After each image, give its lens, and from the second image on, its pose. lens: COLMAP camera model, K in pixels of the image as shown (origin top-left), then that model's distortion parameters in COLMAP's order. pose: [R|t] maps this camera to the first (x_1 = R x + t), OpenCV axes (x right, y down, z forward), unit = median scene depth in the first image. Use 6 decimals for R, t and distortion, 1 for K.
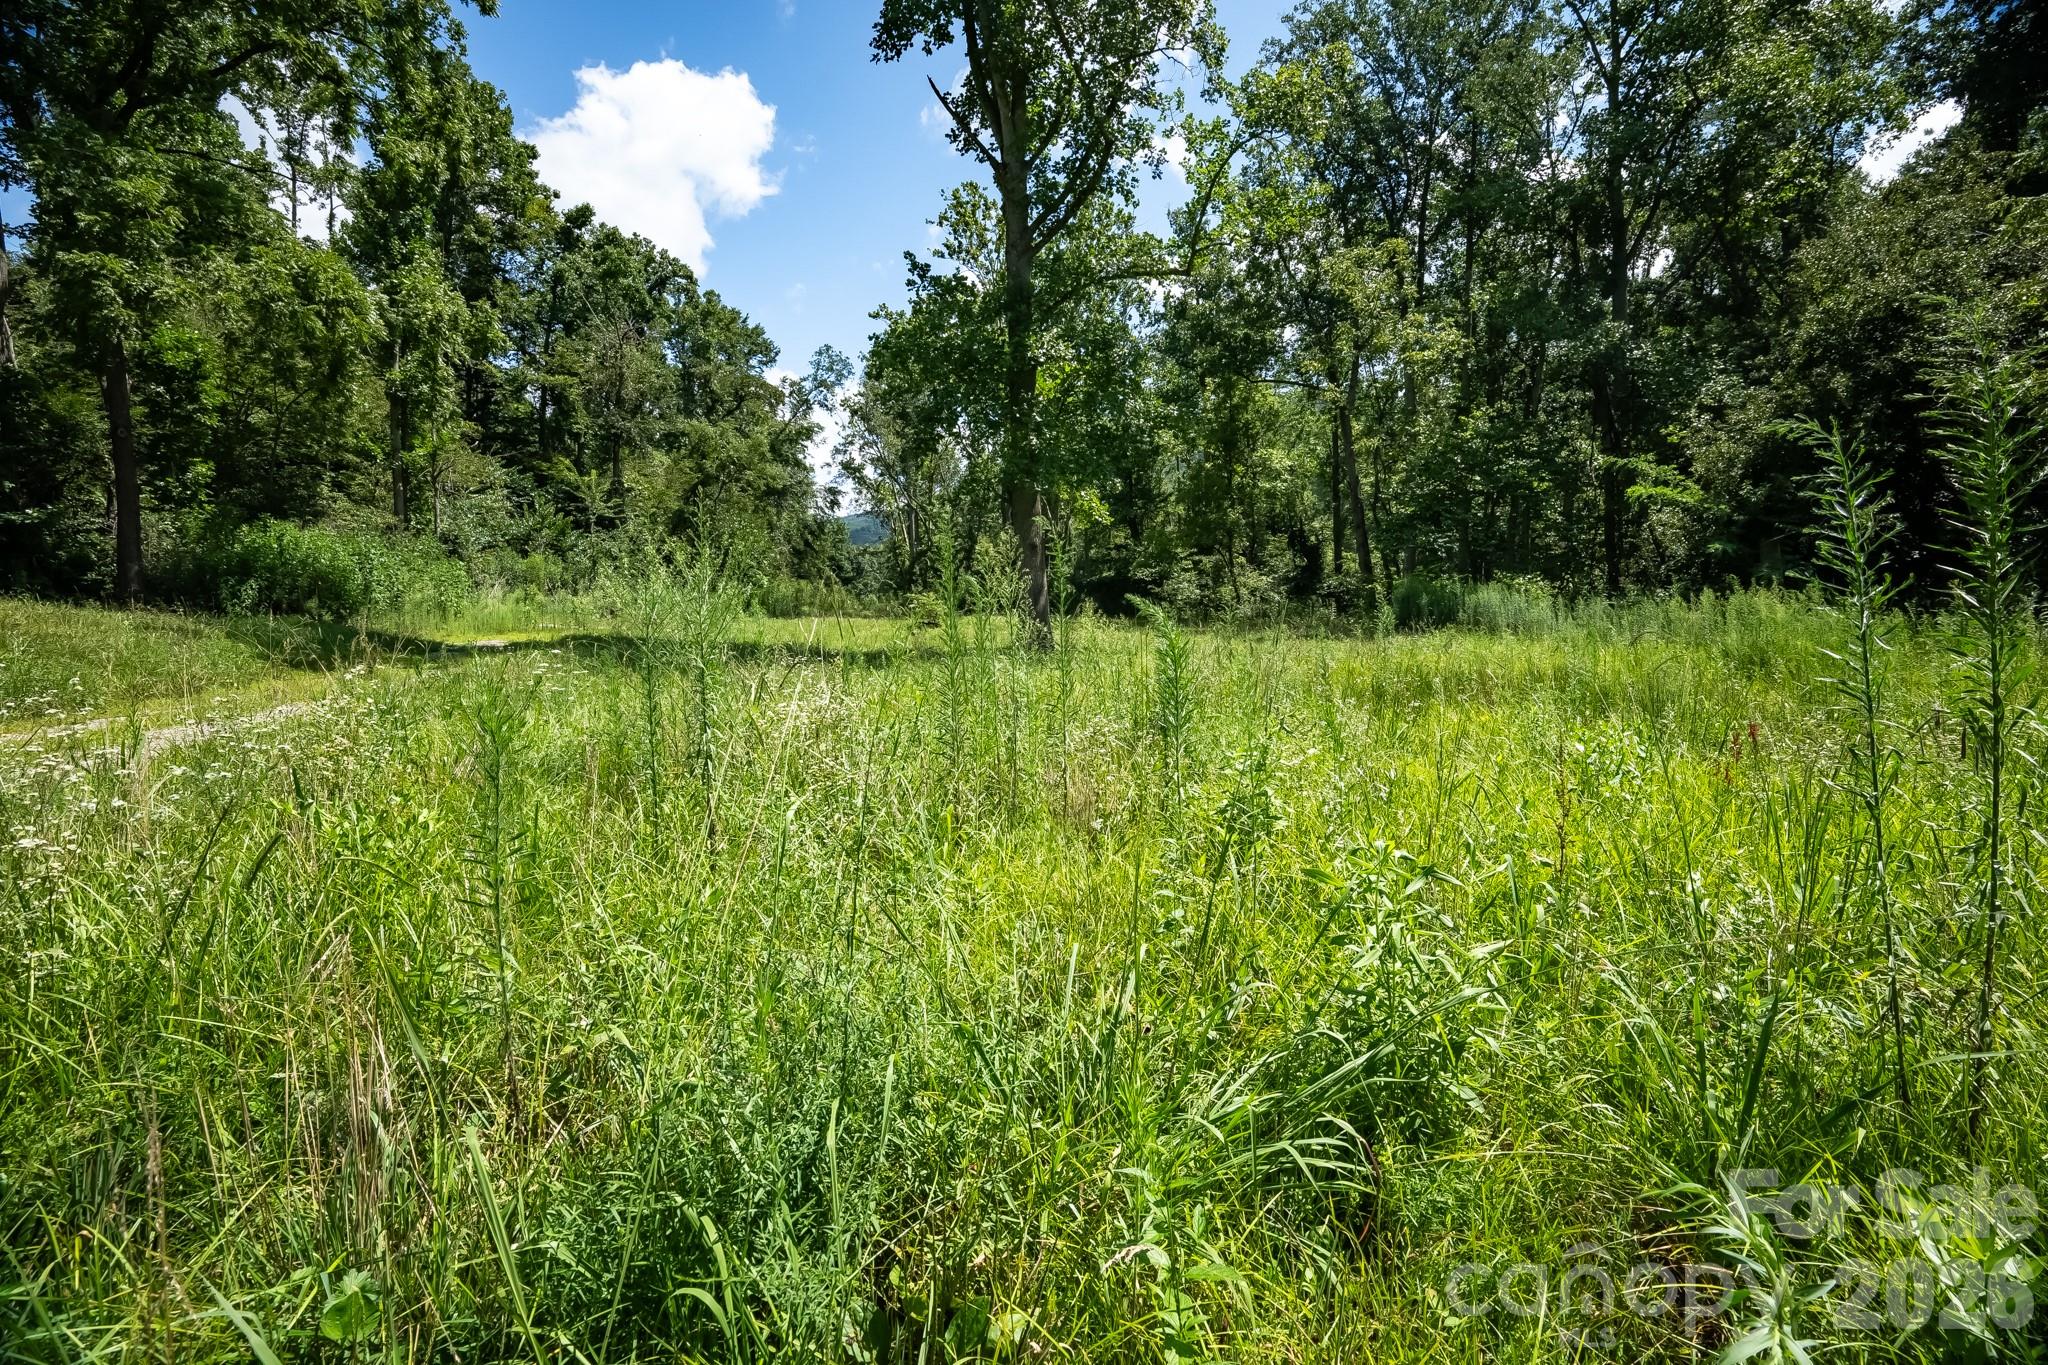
lens RADIAL K [[931.8, 0, 1024.0], [0, 931.8, 682.5], [0, 0, 1]] dist [-0.028496, 0.011141]
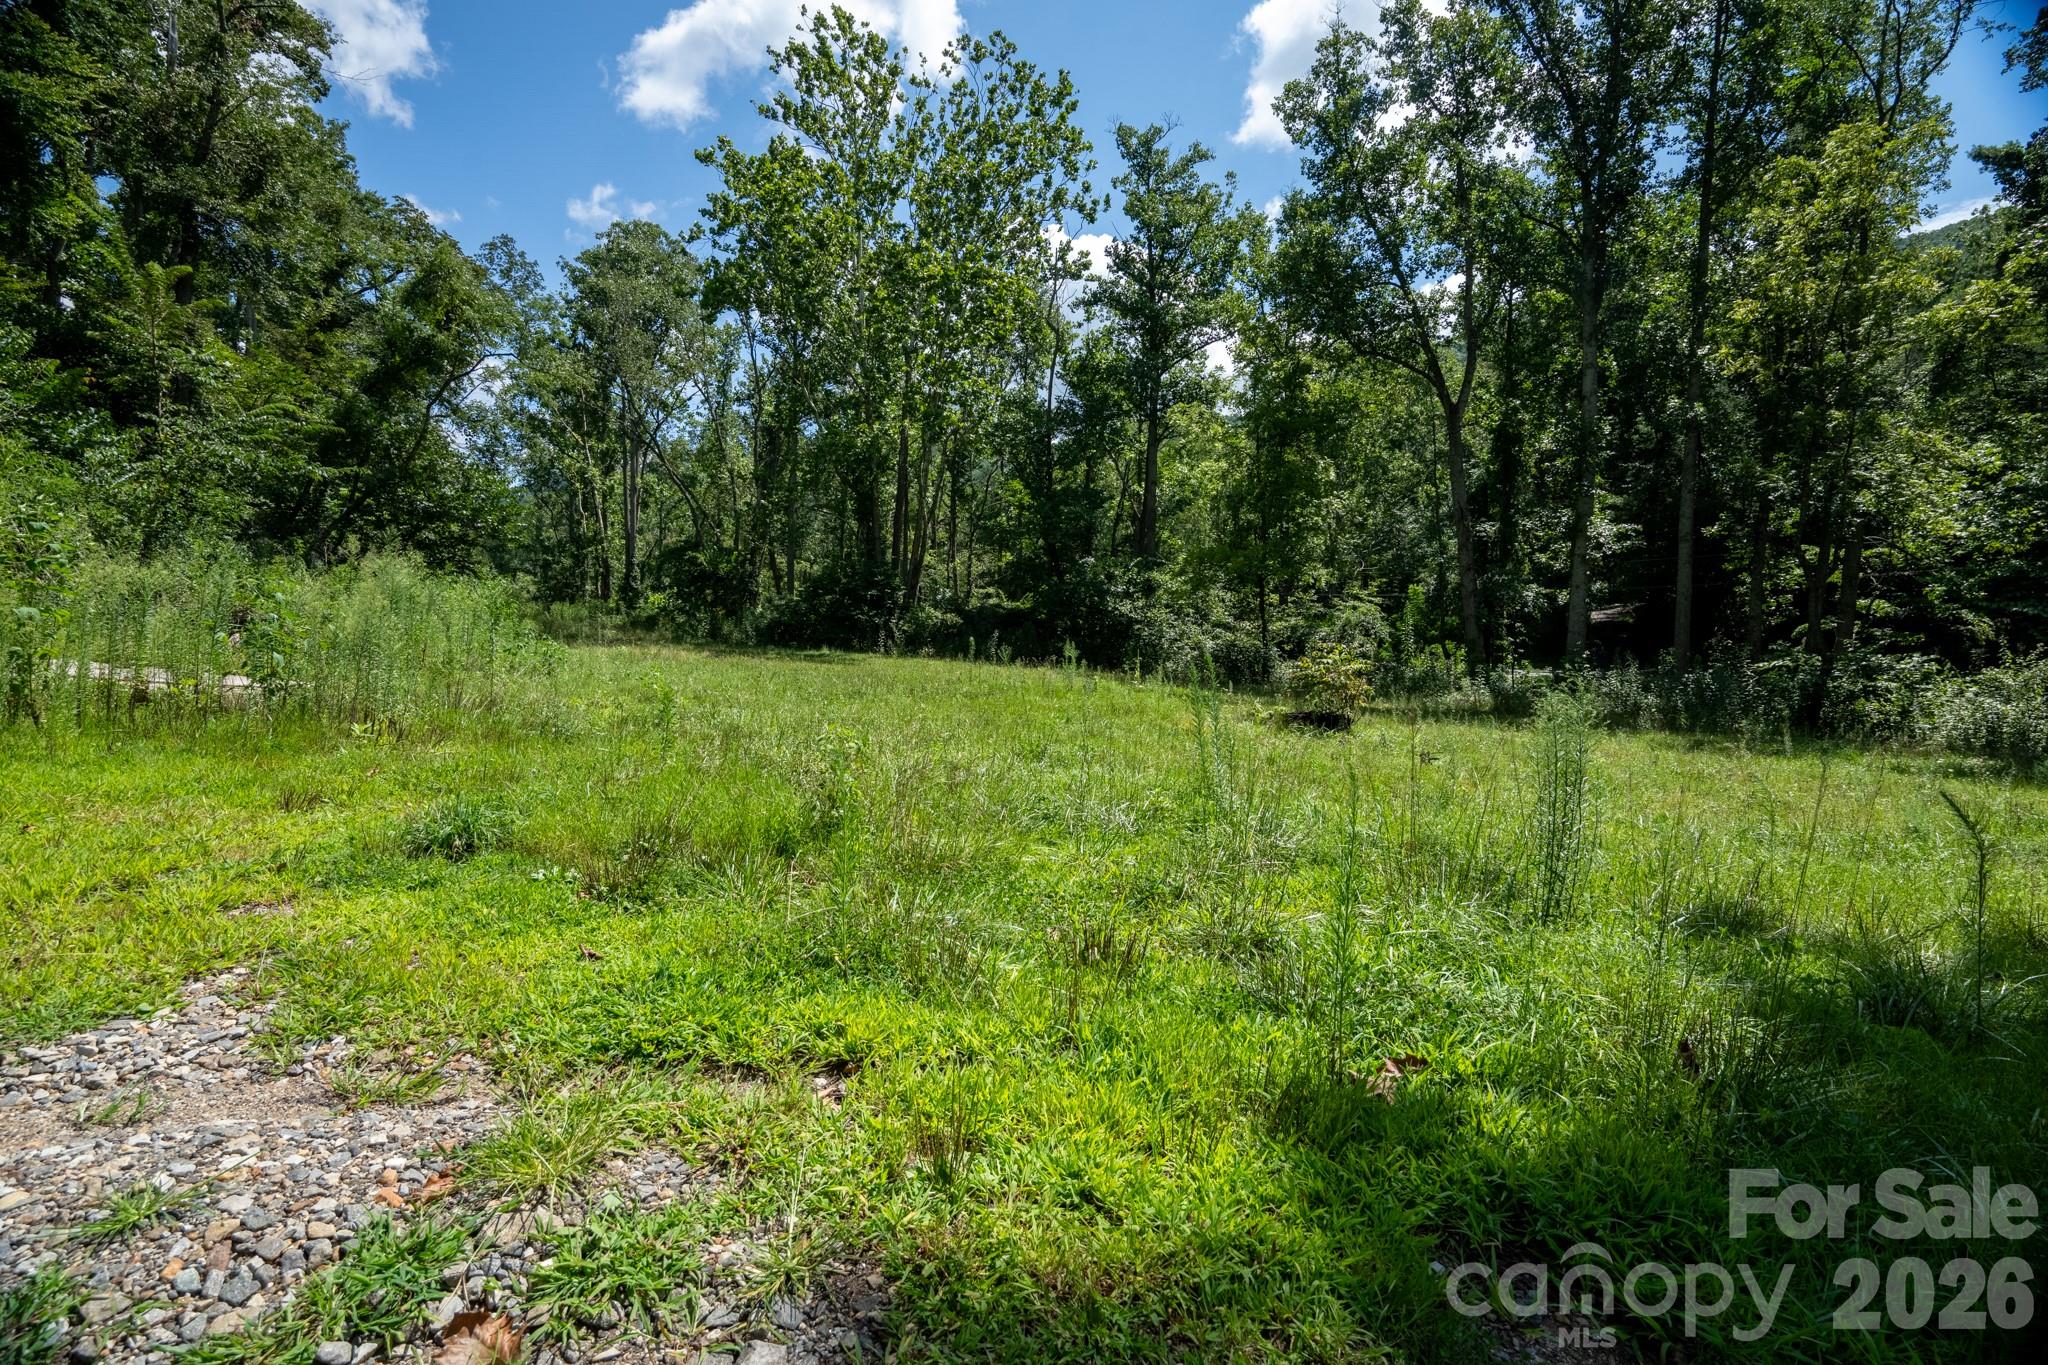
lens RADIAL K [[931.8, 0, 1024.0], [0, 931.8, 682.5], [0, 0, 1]] dist [-0.028496, 0.011141]
pose [[0.911751, 0.038757, 0.408911, -0.189397], [-0.026683, 0.999024, -0.035193, -0.029631], [-0.409876, 0.021176, 0.911896, 0.334777]]
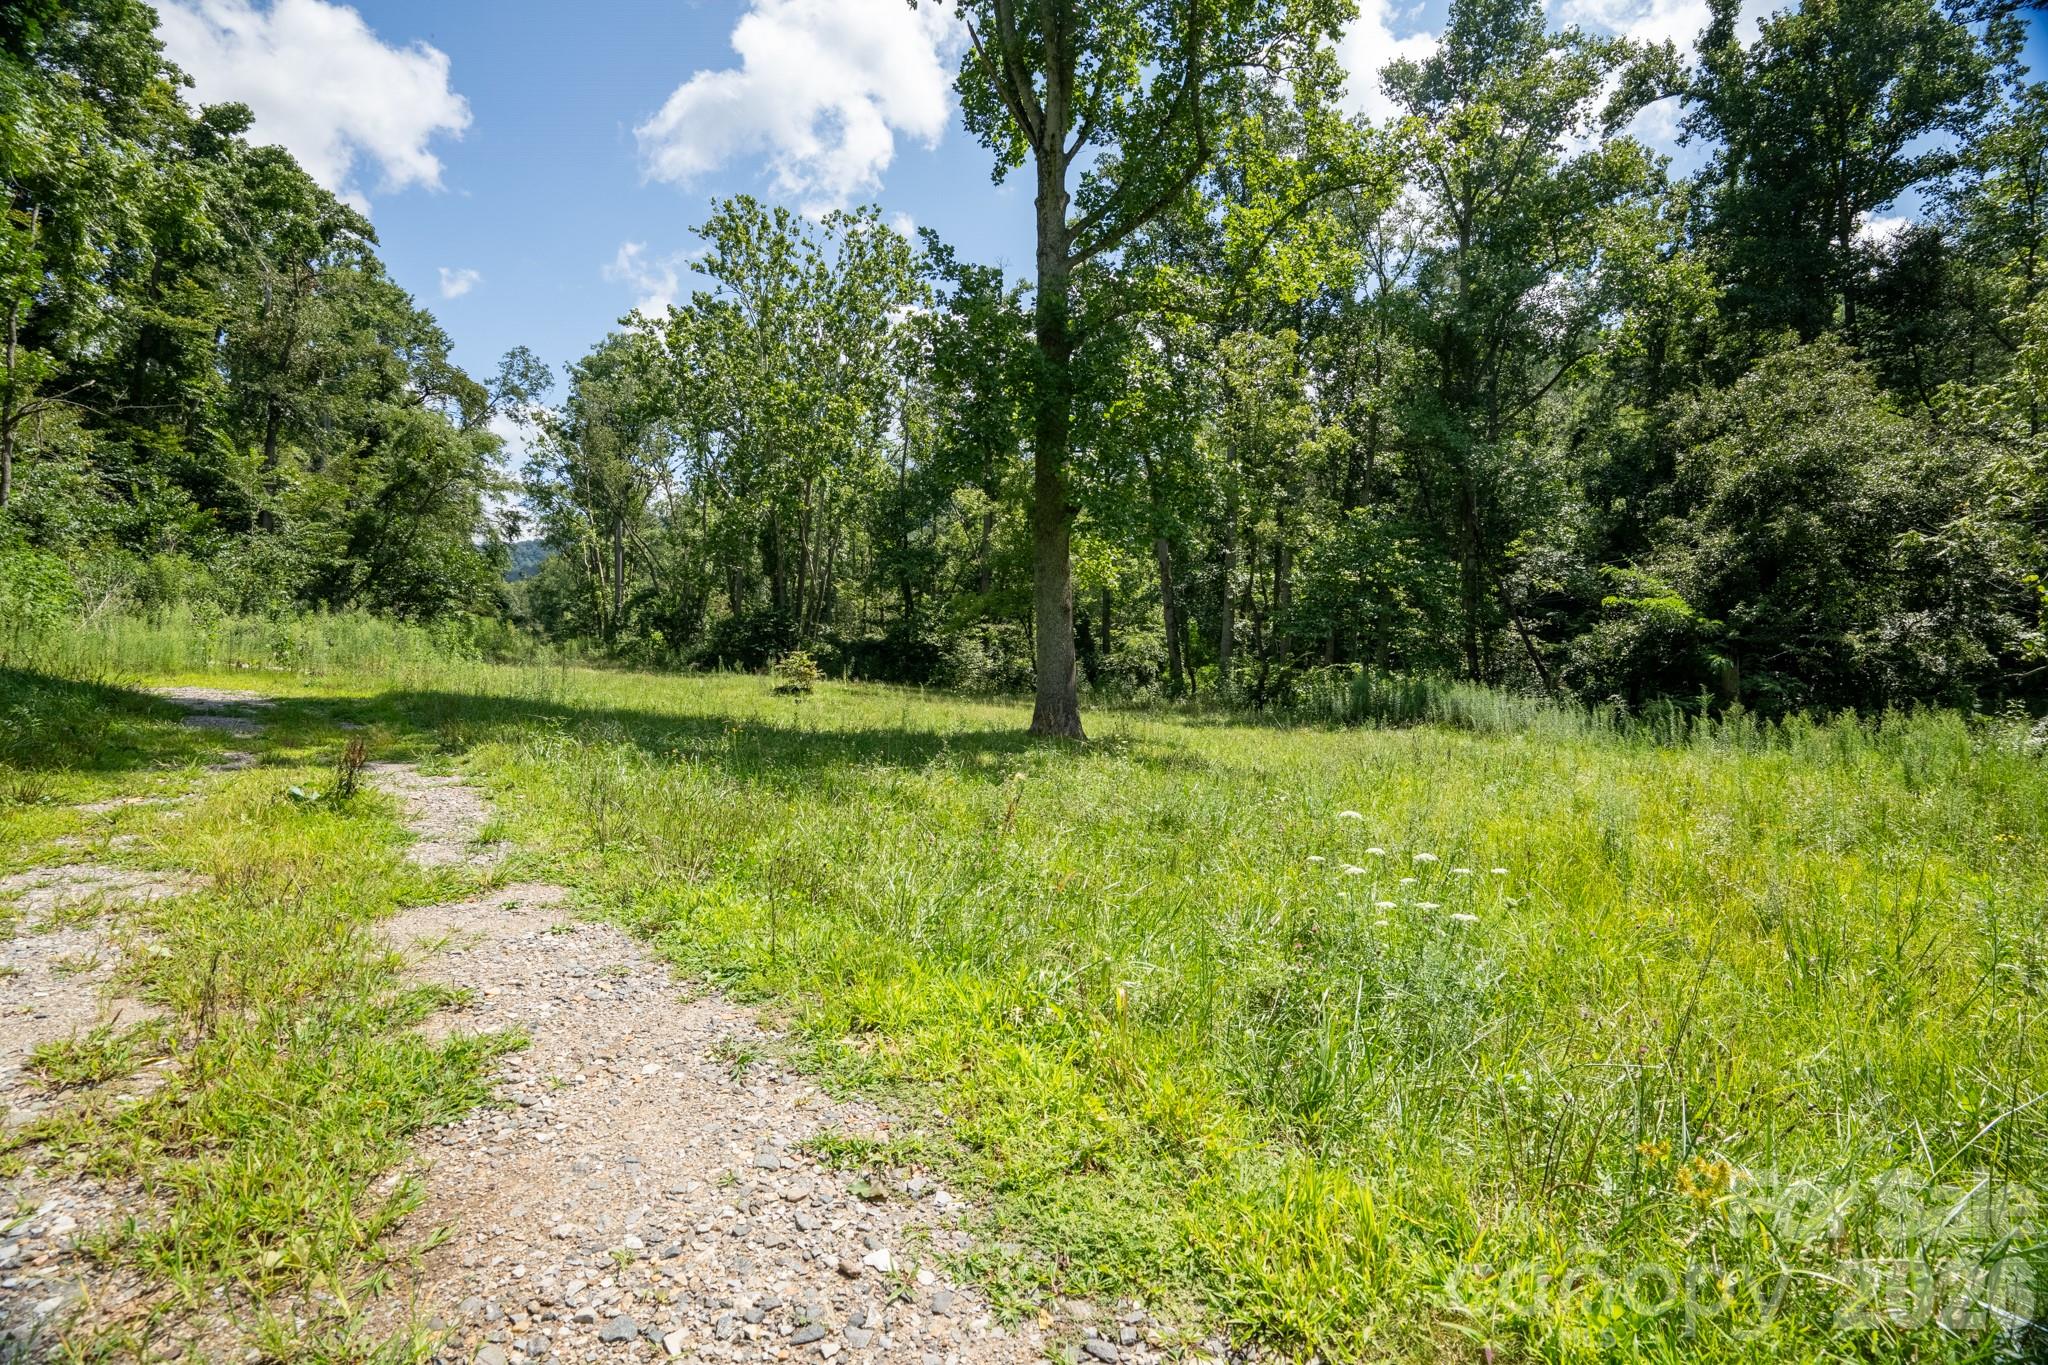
lens RADIAL K [[931.8, 0, 1024.0], [0, 931.8, 682.5], [0, 0, 1]] dist [-0.028496, 0.011141]
pose [[0.933552, 0.050211, 0.354908, -0.098465], [-0.026137, 0.997040, -0.072307, -0.006724], [-0.357488, 0.058226, 0.932101, 0.081187]]
